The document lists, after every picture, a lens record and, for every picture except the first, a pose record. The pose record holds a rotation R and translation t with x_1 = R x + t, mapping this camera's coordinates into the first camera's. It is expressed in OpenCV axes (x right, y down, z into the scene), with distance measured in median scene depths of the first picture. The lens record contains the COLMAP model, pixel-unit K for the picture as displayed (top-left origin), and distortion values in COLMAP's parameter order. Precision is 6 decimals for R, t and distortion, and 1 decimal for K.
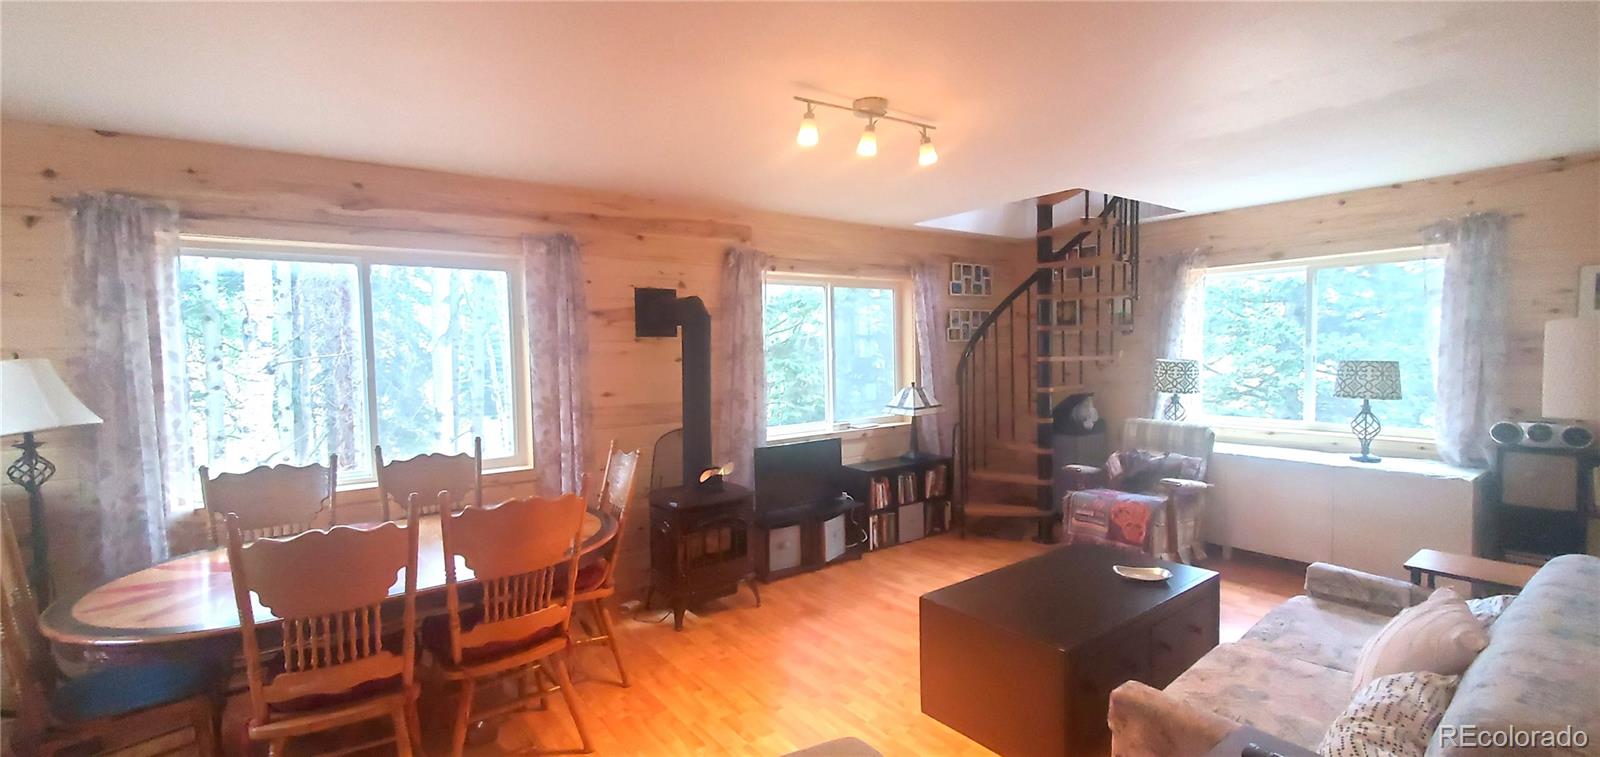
lens RADIAL K [[642.5, 0, 813.7], [0, 642.5, 381.0], [0, 0, 1]] dist [0.003787, 0.000203]
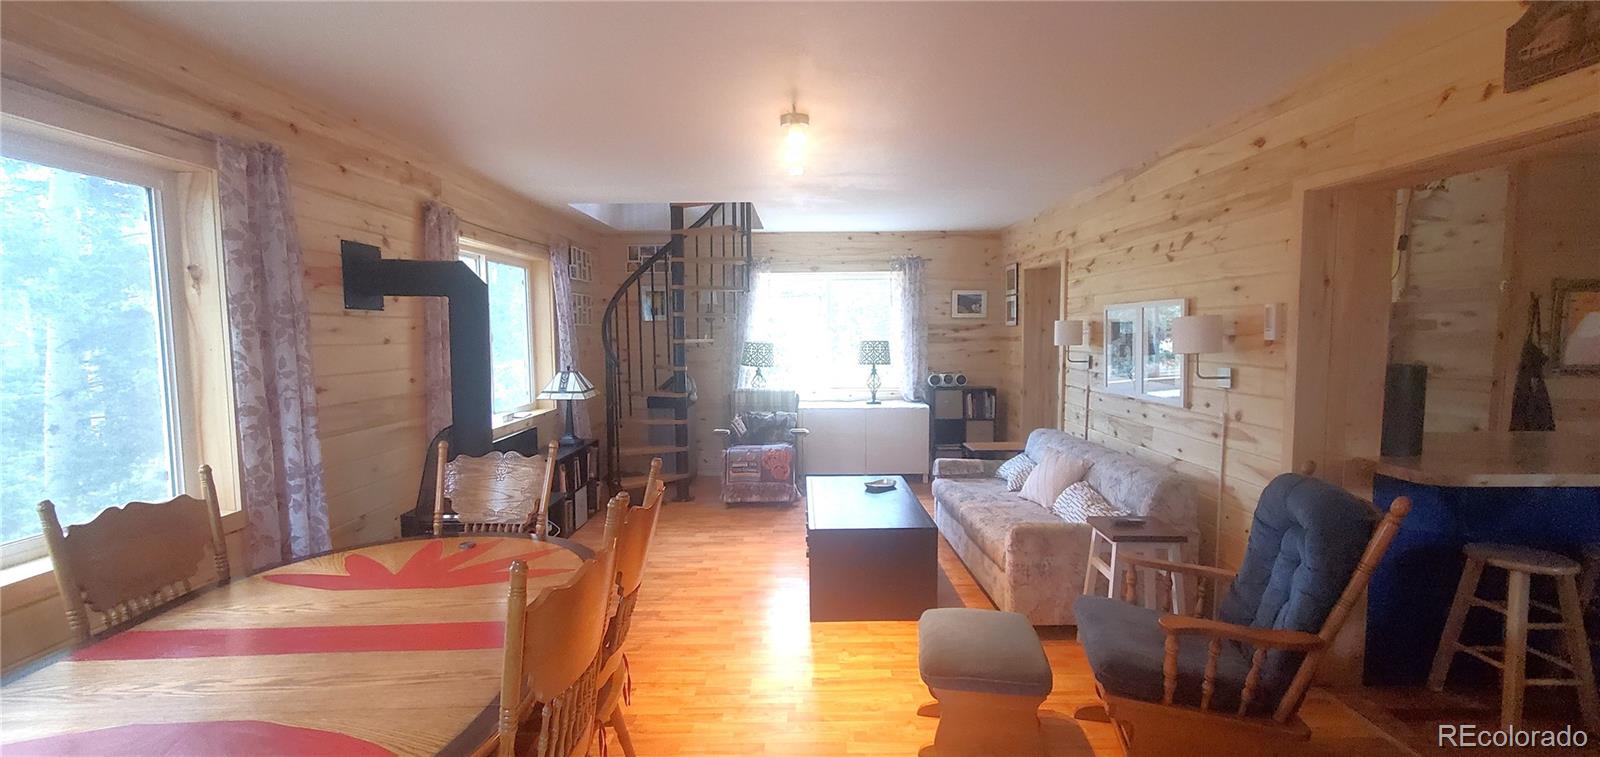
lens RADIAL K [[652.6, 0, 780.8], [0, 652.6, 379.2], [0, 0, 1]] dist [0.001342, 0.000045]
pose [[0.626275, -0.046109, 0.778237, -0.531186], [0.038284, 0.998864, 0.028372, 0.007852], [-0.778662, 0.012025, 0.627329, 0.162862]]
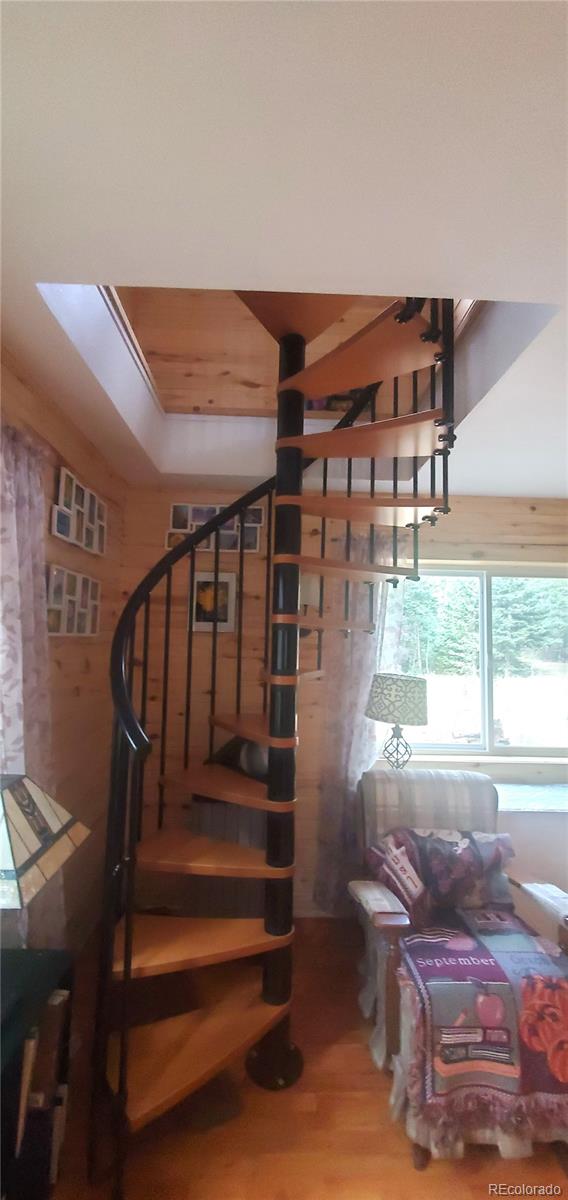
lens RADIAL K [[481.4, 0, 282.9], [0, 481.4, 597.3], [0, 0, 1]] dist [0.001178, 0.000117]
pose [[0.583792, 0.098743, 0.805877, 0.049933], [0.004874, 0.992133, -0.125096, -0.063722], [-0.811889, 0.076958, 0.578717, 0.946369]]
